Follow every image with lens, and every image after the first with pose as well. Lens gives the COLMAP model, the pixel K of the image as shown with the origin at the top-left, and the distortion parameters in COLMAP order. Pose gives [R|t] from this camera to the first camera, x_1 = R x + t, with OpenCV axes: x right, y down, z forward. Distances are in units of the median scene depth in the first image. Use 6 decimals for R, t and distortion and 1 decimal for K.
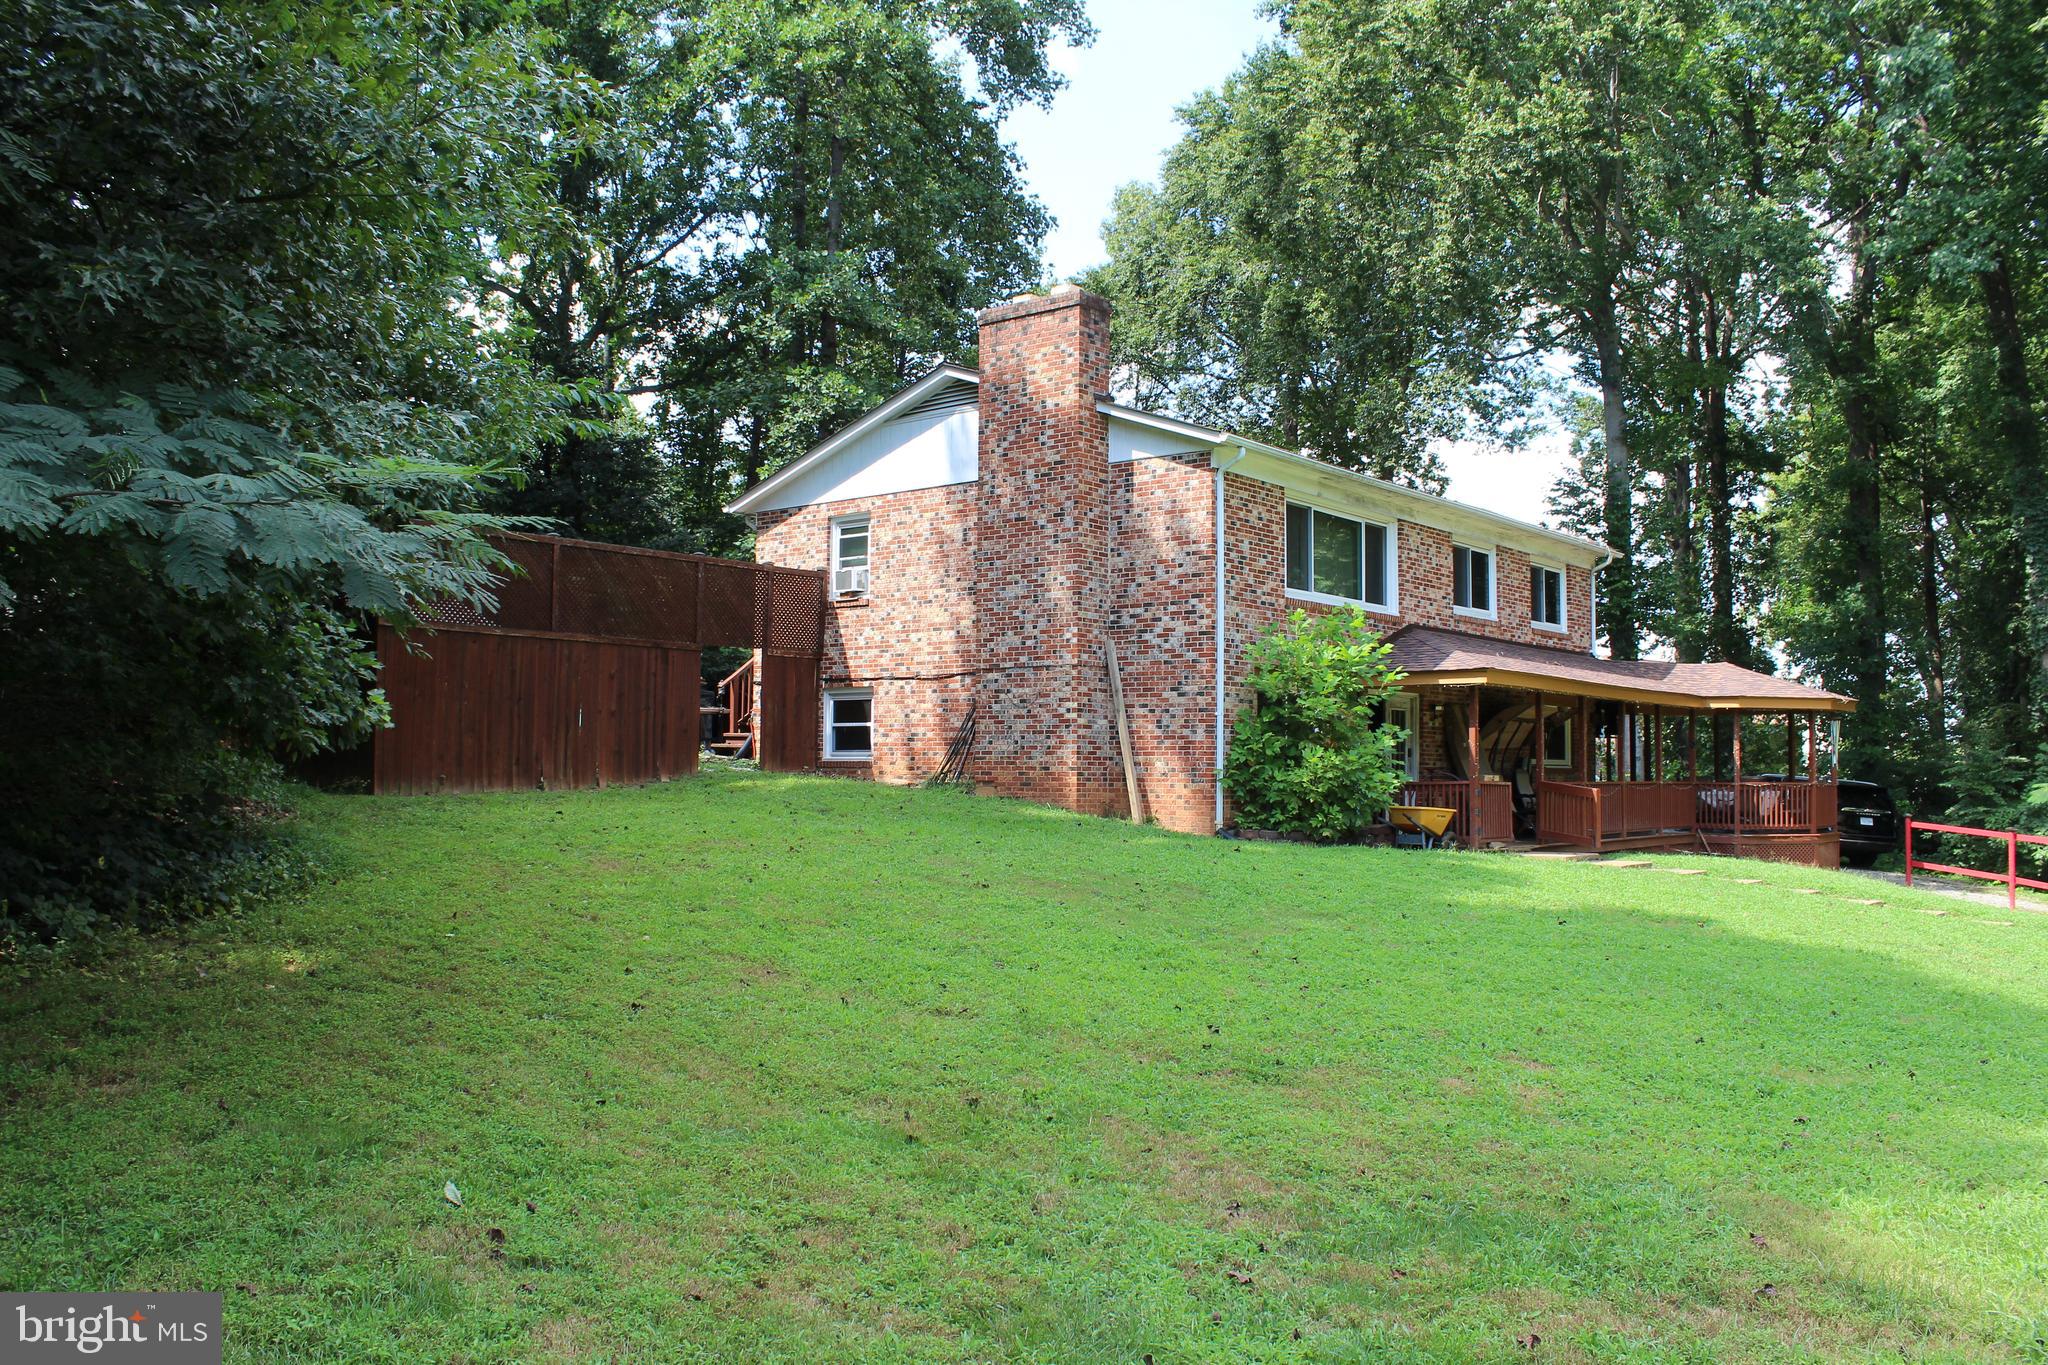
lens RADIAL K [[1712.9, 0, 1028.9], [0, 1712.9, 667.8], [0, 0, 1]] dist [-0.164871, 0.153415]
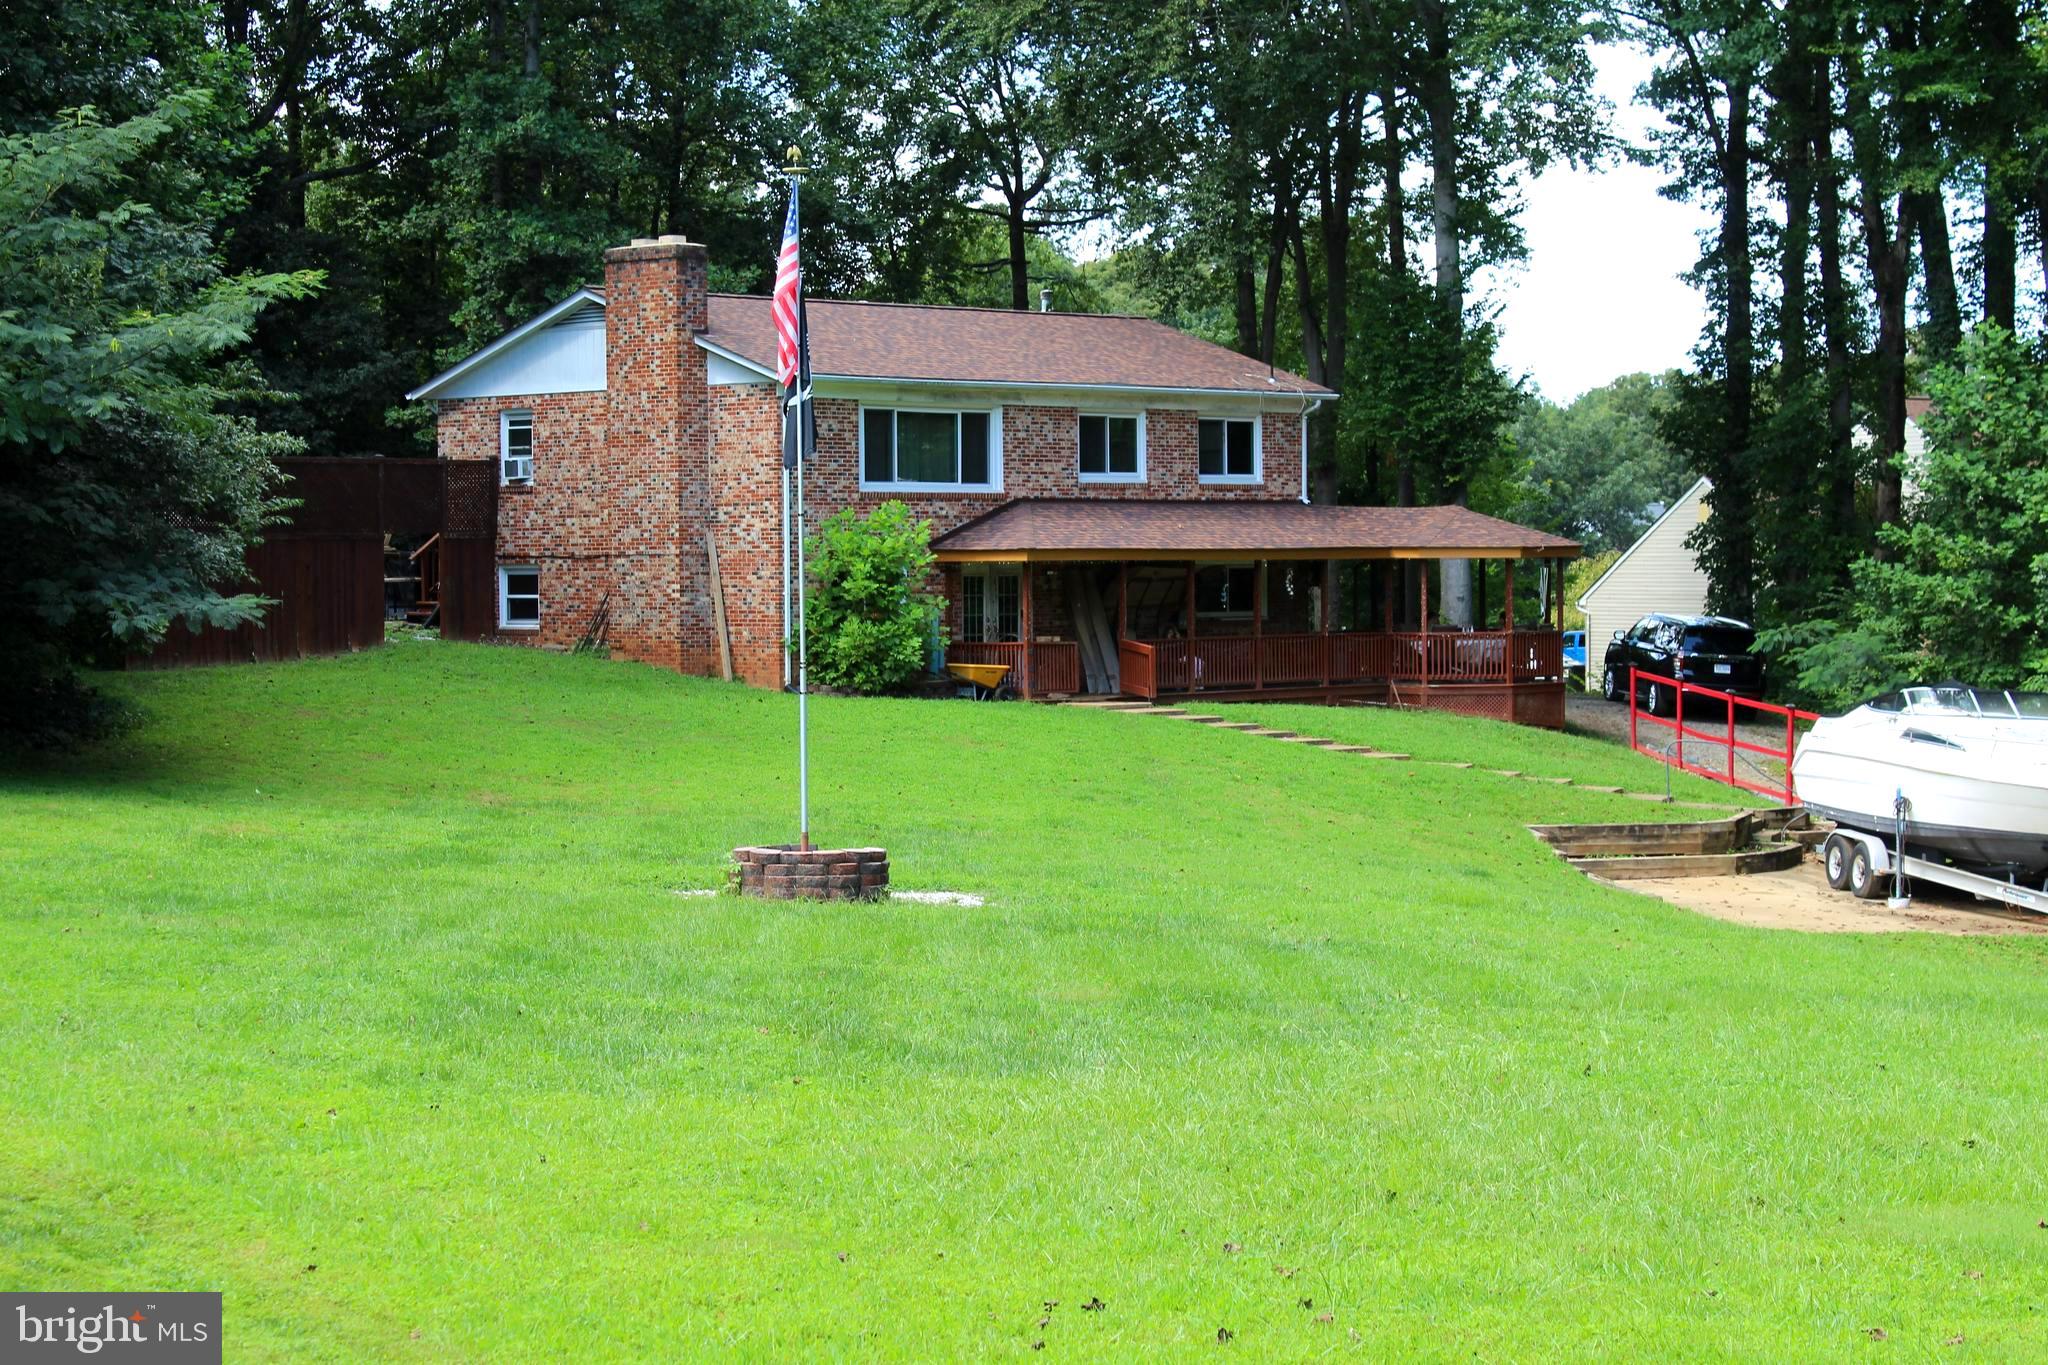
lens RADIAL K [[4179.9, 0, 1024.0], [0, 4179.9, 682.5], [0, 0, 1]] dist [0.036684, 0.103017]
pose [[0.996863, -0.014307, -0.077847, 0.495559], [0.021480, 0.995518, 0.092096, -0.177240], [0.076180, -0.093479, 0.992703, -1.936129]]
